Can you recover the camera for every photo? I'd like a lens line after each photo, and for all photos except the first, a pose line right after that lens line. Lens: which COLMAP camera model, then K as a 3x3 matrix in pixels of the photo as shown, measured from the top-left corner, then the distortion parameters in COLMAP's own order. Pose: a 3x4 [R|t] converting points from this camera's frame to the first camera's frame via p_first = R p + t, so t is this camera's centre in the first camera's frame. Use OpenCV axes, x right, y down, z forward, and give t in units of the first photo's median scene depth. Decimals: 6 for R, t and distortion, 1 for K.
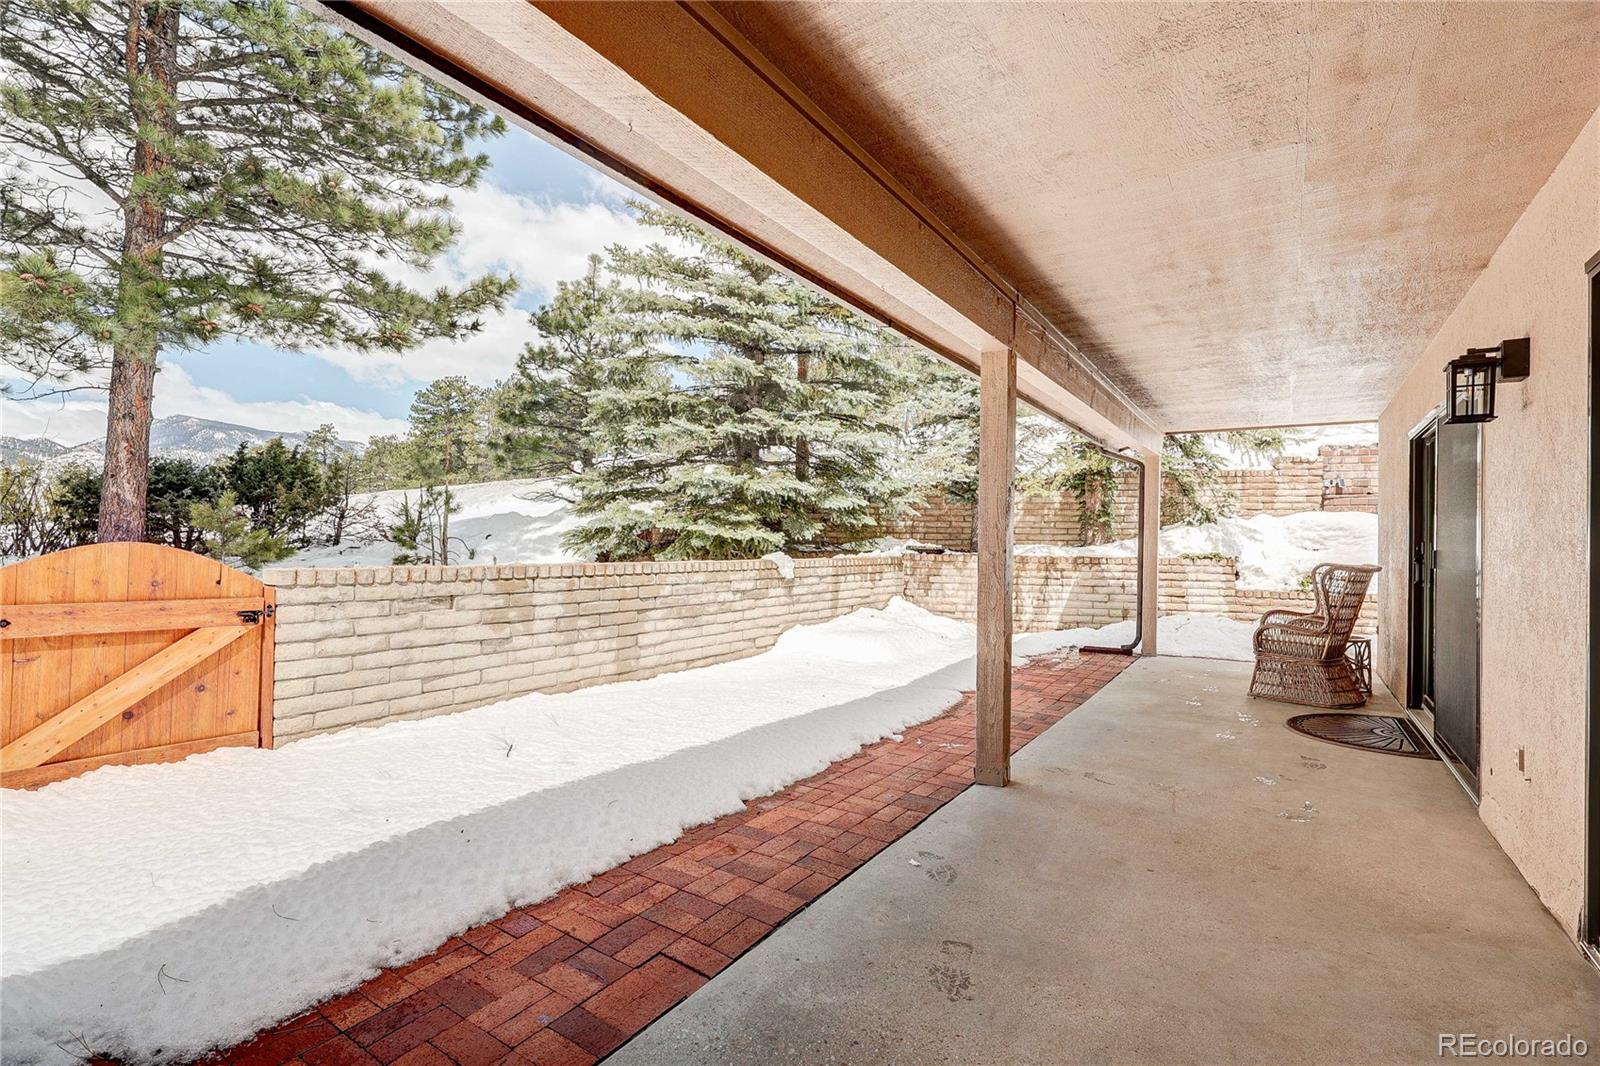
lens RADIAL K [[739.9, 0, 804.1], [0, 739.9, 533.0], [0, 0, 1]] dist [-0.002679, 0.001035]
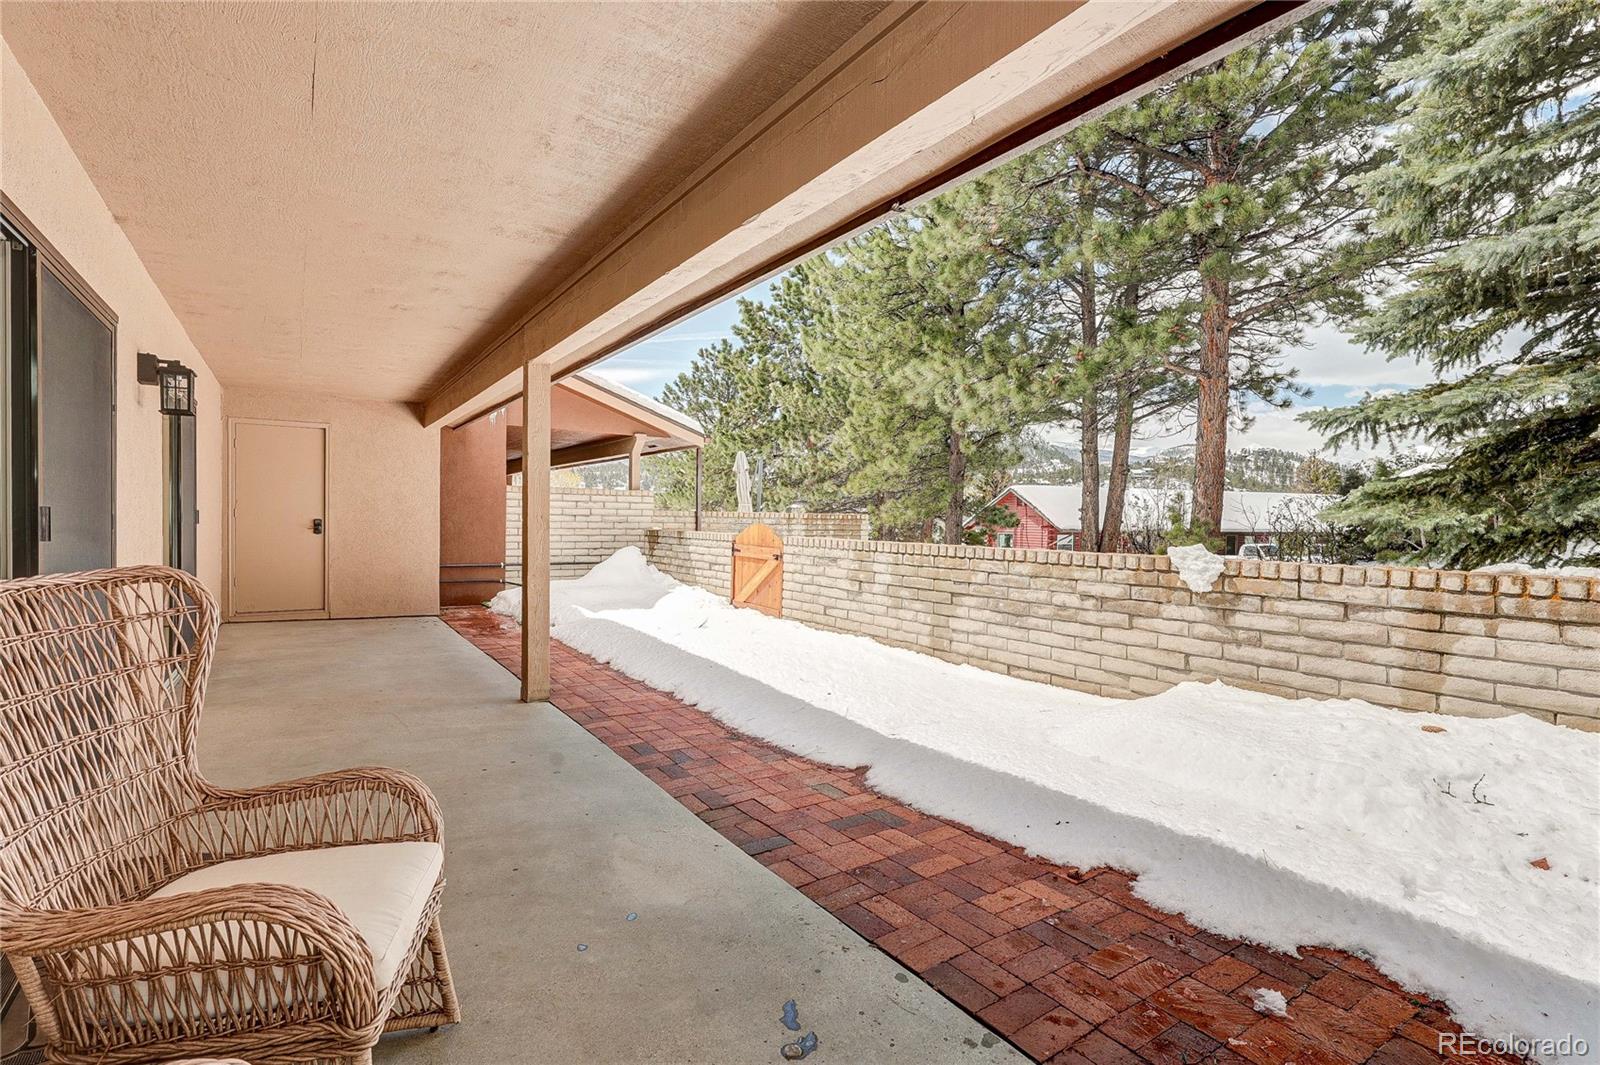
lens RADIAL K [[739.9, 0, 784.9], [0, 739.9, 506.7], [0, 0, 1]] dist [-0.002679, 0.001035]
pose [[-0.401604, -0.038454, -0.915006, 0.795850], [-0.011829, 0.999253, -0.036803, 0.026942], [0.915737, -0.003957, -0.401759, 1.198409]]
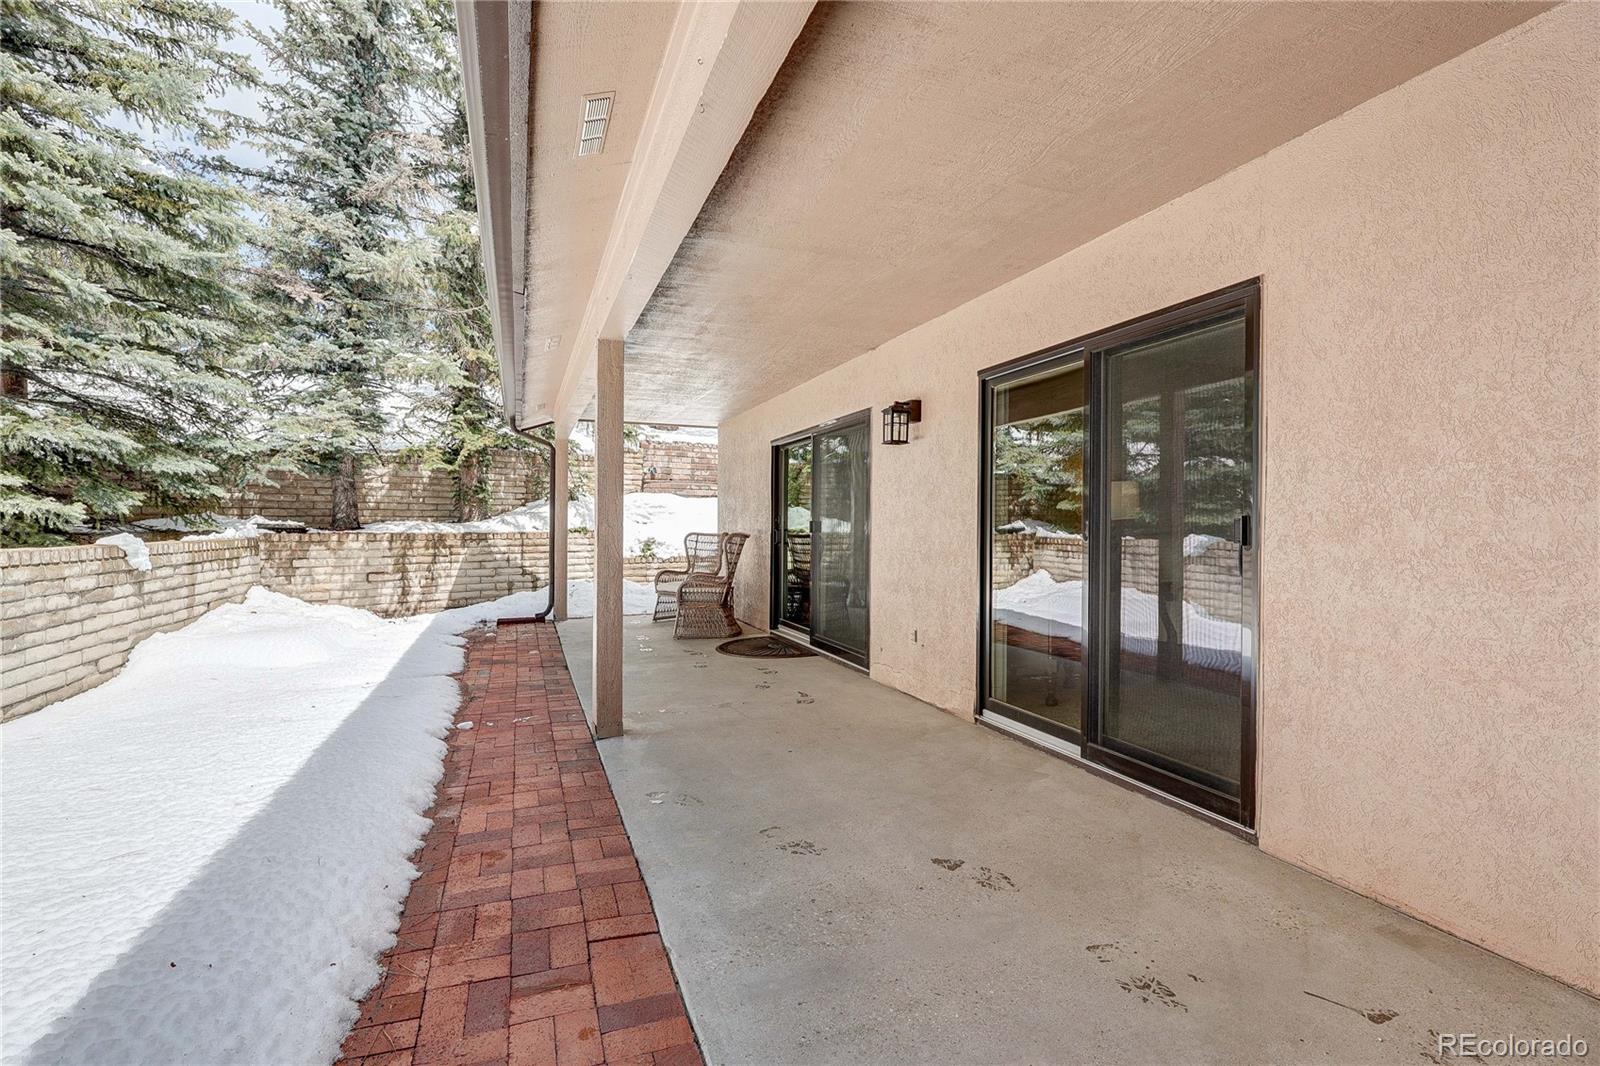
lens RADIAL K [[739.9, 0, 806.6], [0, 739.9, 537.2], [0, 0, 1]] dist [-0.002679, 0.001035]
pose [[0.580903, -0.025796, 0.813564, -0.292078], [-0.004001, 0.999395, 0.034544, 0.003100], [-0.813963, -0.023322, 0.580448, 0.082502]]
